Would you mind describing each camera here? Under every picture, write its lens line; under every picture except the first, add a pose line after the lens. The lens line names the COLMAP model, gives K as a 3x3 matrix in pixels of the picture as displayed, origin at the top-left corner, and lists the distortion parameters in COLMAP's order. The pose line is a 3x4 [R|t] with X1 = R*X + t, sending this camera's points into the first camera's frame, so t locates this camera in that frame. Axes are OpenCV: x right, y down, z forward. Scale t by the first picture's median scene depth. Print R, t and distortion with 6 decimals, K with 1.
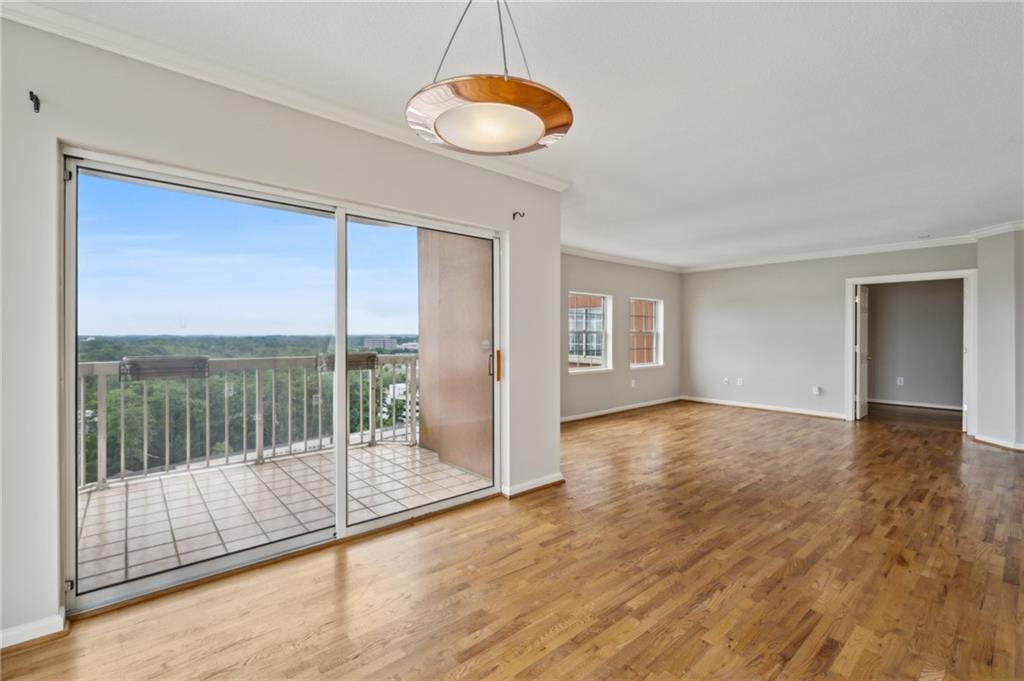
lens RADIAL K [[450.2, 0, 509.5], [0, 450.2, 335.8], [0, 0, 1]] dist [-0.008396, -0.000052]
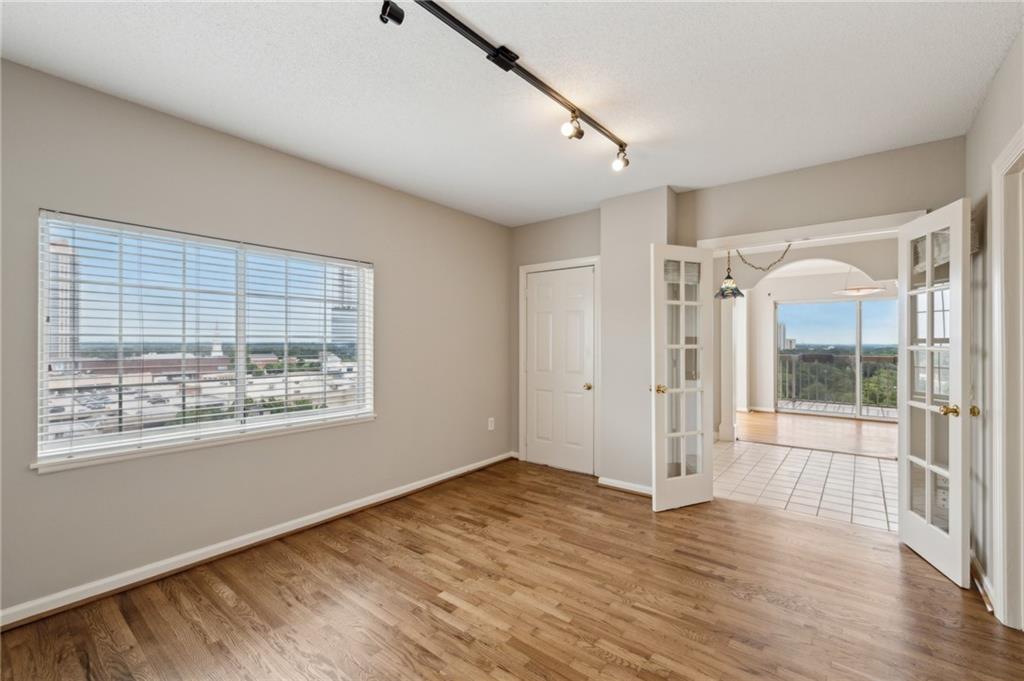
lens RADIAL K [[444.4, 0, 516.0], [0, 444.4, 340.2], [0, 0, 1]] dist [0.013080, 0.000003]
pose [[0.199294, -0.006612, -0.979917, 1.519310], [-0.003528, 0.999966, -0.007465, -0.003752], [0.979933, 0.004945, 0.199264, -1.286372]]
